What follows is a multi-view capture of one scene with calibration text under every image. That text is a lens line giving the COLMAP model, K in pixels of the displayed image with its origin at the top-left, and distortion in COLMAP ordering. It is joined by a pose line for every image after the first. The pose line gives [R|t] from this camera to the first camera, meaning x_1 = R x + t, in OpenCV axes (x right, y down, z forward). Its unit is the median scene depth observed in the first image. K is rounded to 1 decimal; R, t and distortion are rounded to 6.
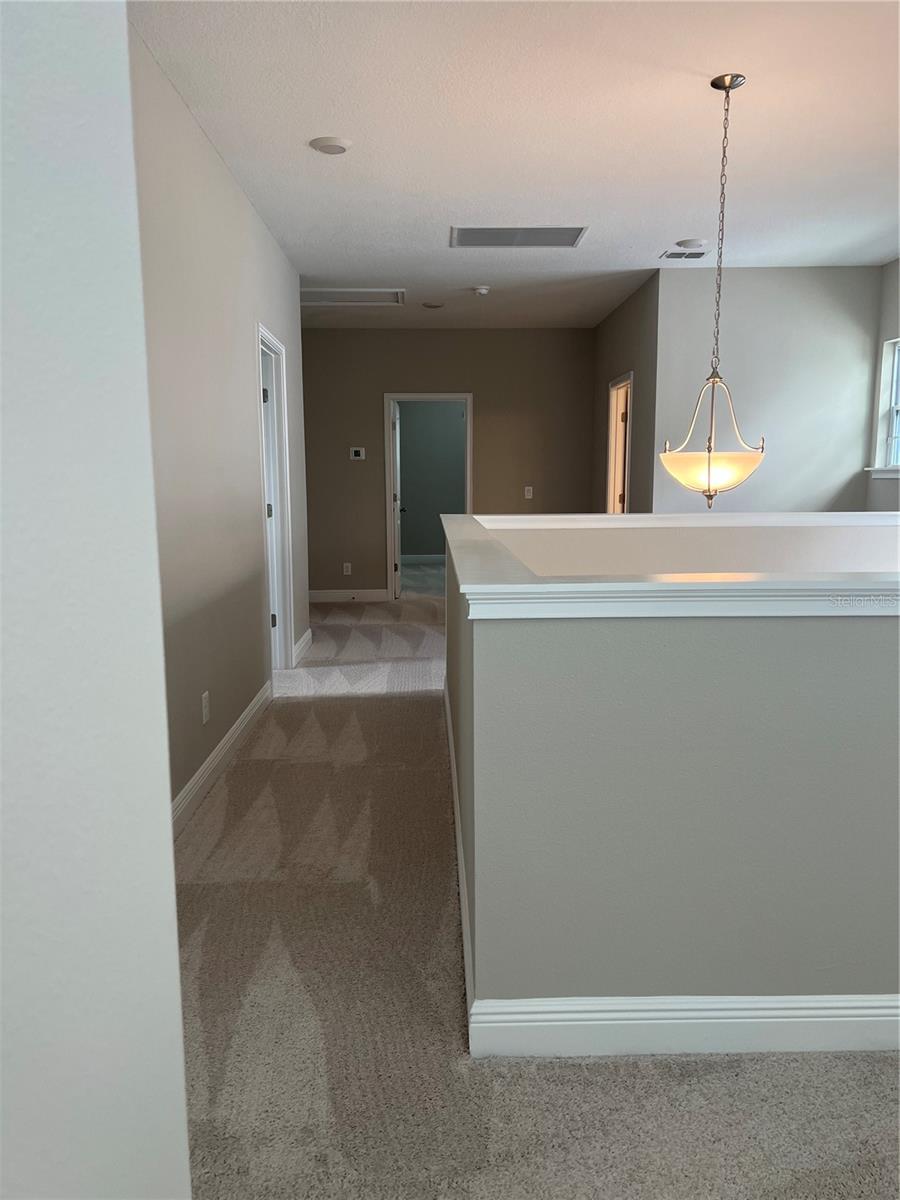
lens RADIAL K [[898.4, 0, 450.6], [0, 898.4, 608.5], [0, 0, 1]] dist [0.046576, -0.053057]
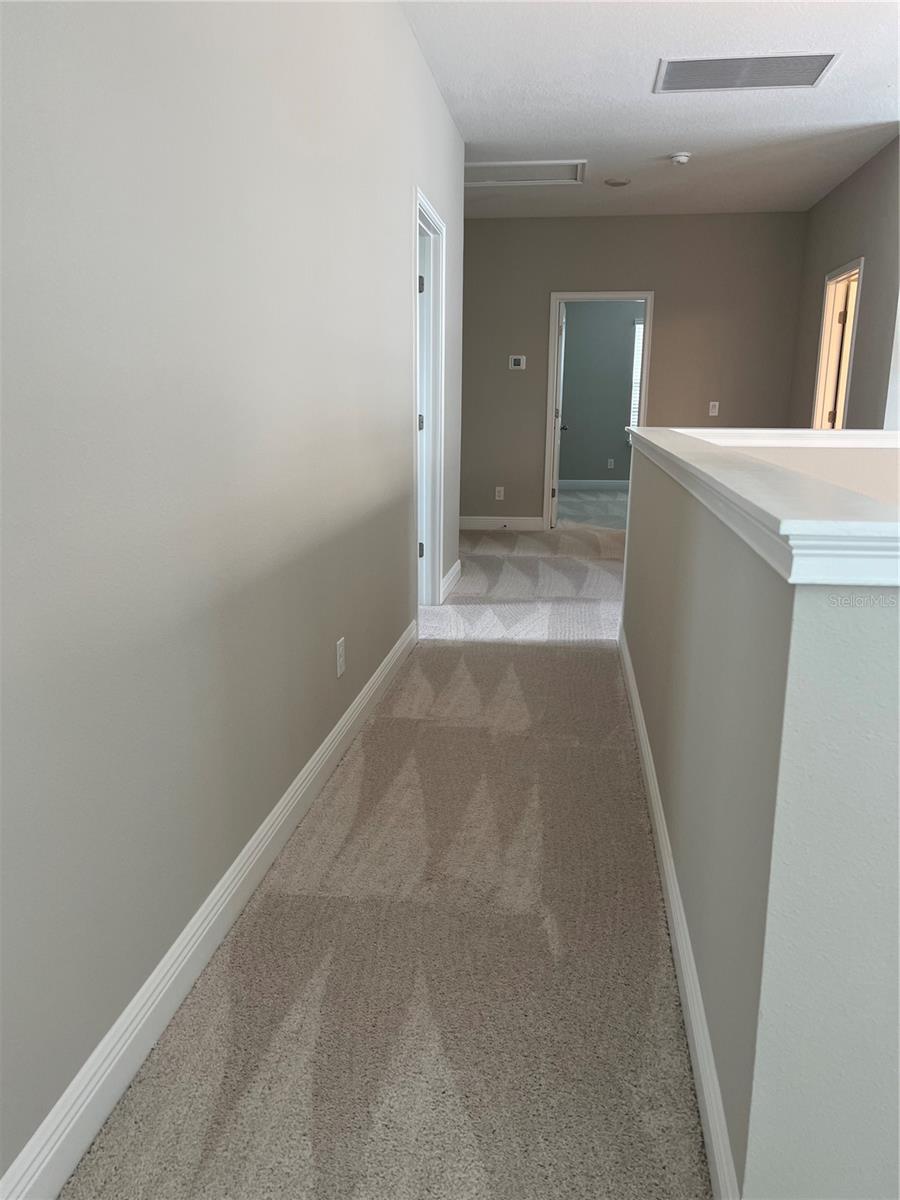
lens RADIAL K [[921.6, 0, 436.1], [0, 921.6, 601.2], [0, 0, 1]] dist [0.120142, -0.076182]
pose [[0.984569, 0.050466, -0.167564, -0.037779], [-0.038521, 0.996530, 0.073789, -0.004273], [0.170707, -0.066196, 0.983096, 0.151635]]
